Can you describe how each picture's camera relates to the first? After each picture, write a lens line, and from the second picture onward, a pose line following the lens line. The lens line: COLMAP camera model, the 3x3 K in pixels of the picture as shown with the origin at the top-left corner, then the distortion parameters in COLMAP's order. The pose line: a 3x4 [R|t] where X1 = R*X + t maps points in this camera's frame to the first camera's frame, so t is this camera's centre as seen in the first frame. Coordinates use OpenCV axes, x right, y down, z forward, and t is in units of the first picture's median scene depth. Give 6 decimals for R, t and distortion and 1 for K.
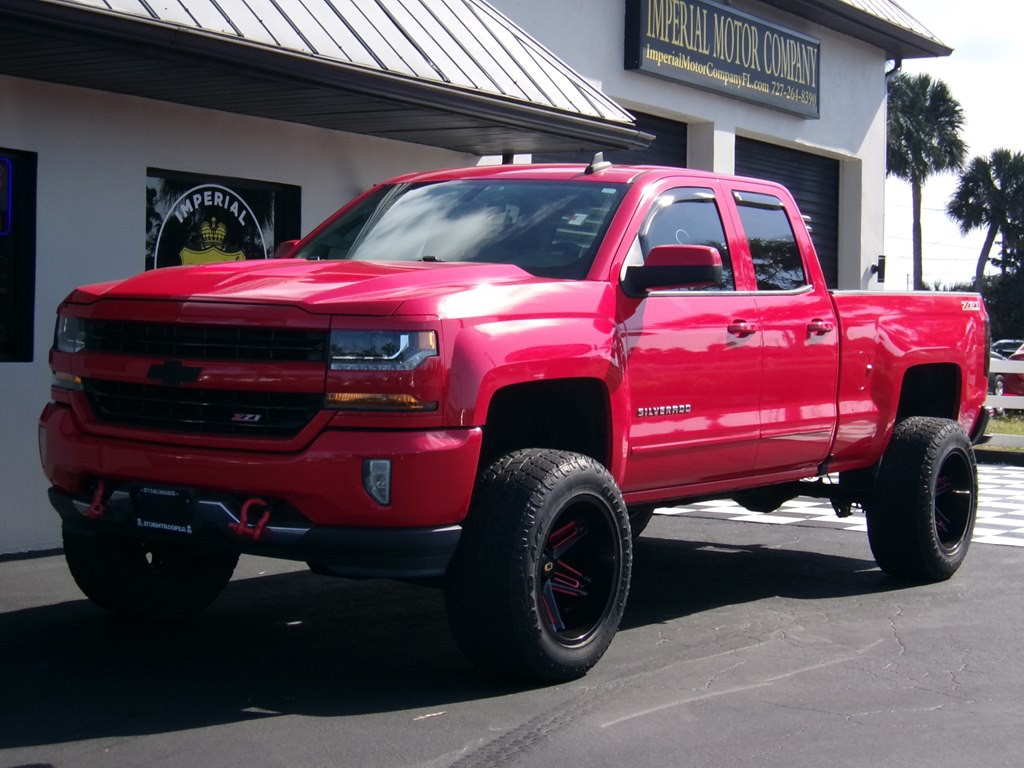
lens RADIAL K [[1941.7, 0, 503.1], [0, 1941.7, 384.1], [0, 0, 1]] dist [-0.124470, 0.000000]
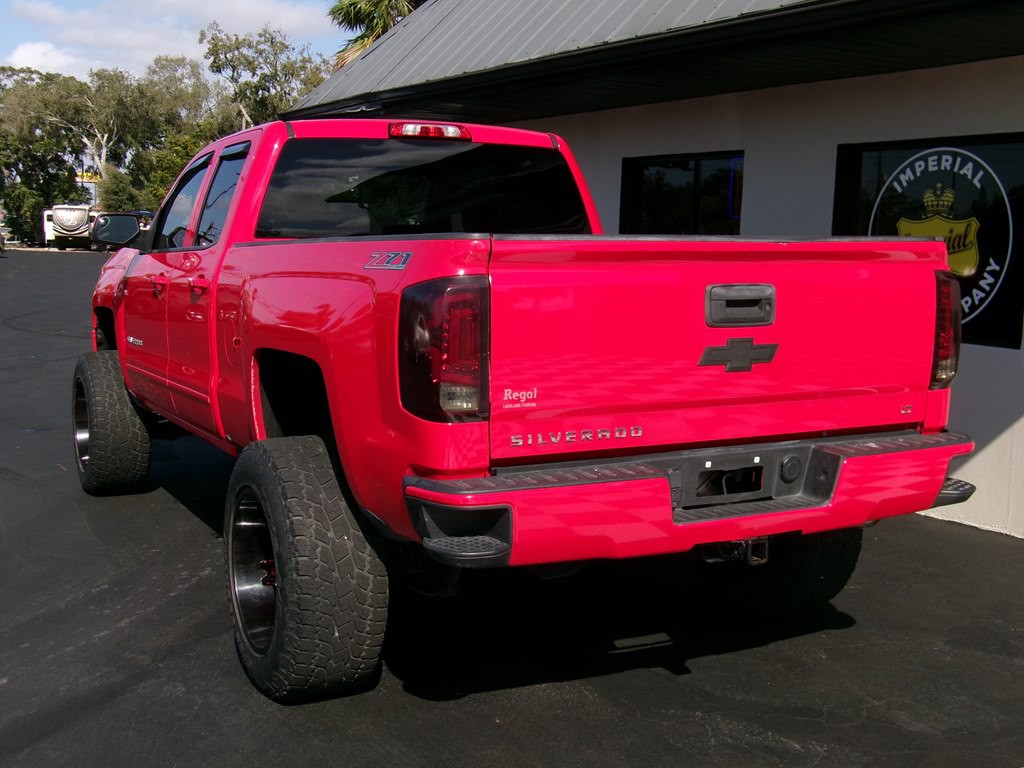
lens RADIAL K [[1247.7, 0, 518.0], [0, 1247.7, 381.8], [0, 0, 1]] dist [-0.014406, 0.000000]
pose [[-0.462091, 0.067654, -0.884248, 0.495273], [-0.057395, 0.992714, 0.105947, -0.043999], [0.884973, 0.099708, -0.454841, 1.129911]]
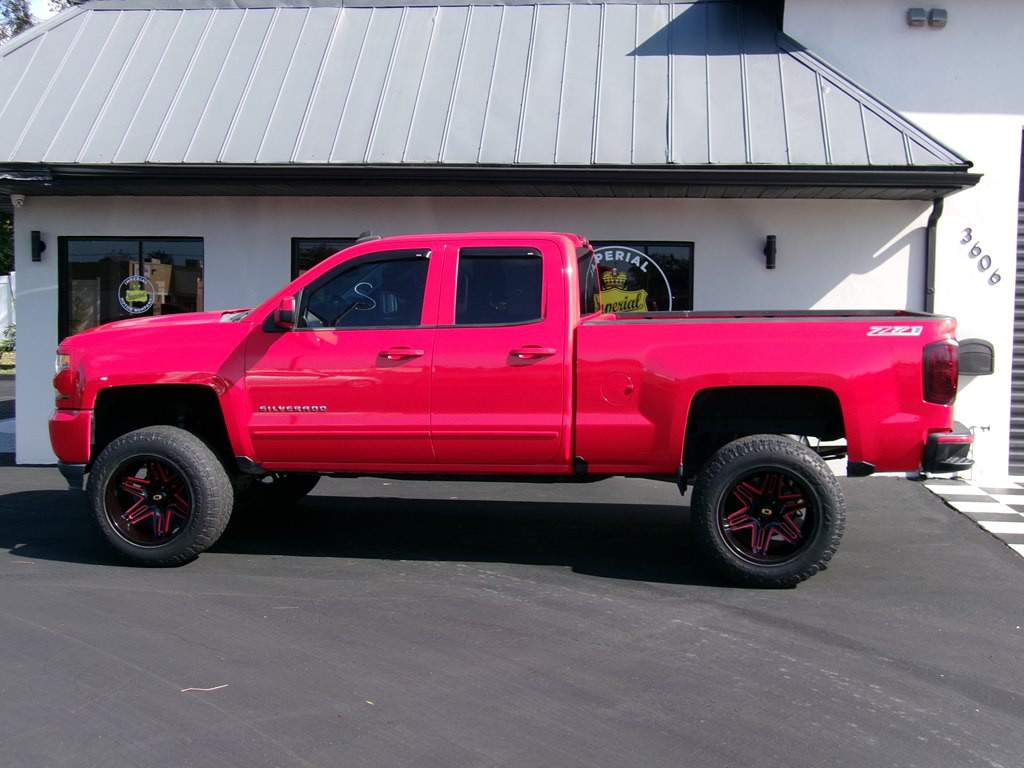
lens RADIAL K [[1247.7, 0, 515.8], [0, 1247.7, 383.2], [0, 0, 1]] dist [-0.014406, 0.000000]
pose [[0.444484, 0.043940, -0.894708, 0.707329], [-0.022967, 0.999027, 0.037653, -0.032248], [0.895492, 0.003813, 0.445061, 0.510163]]
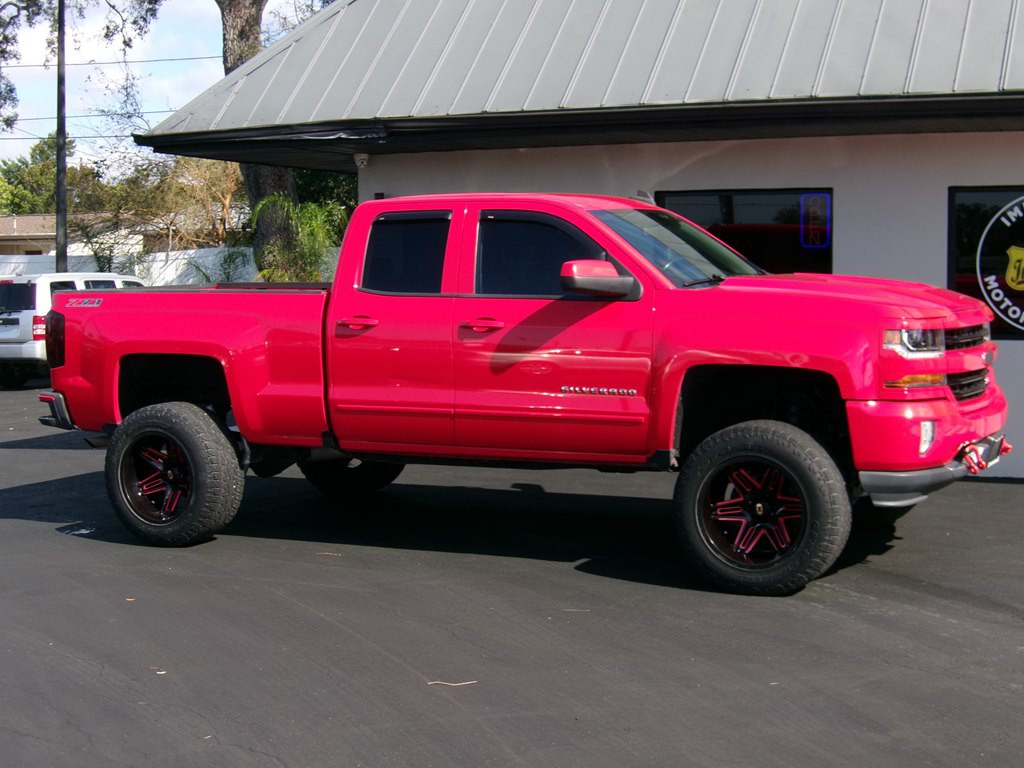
lens RADIAL K [[1573.1, 0, 498.7], [0, 1573.1, 386.8], [0, 0, 1]] dist [-0.125697, 0.000000]
pose [[0.113968, 0.054789, -0.991972, 0.781576], [-0.013100, 0.998474, 0.053643, -0.030190], [0.993398, 0.006881, 0.114512, 0.567633]]
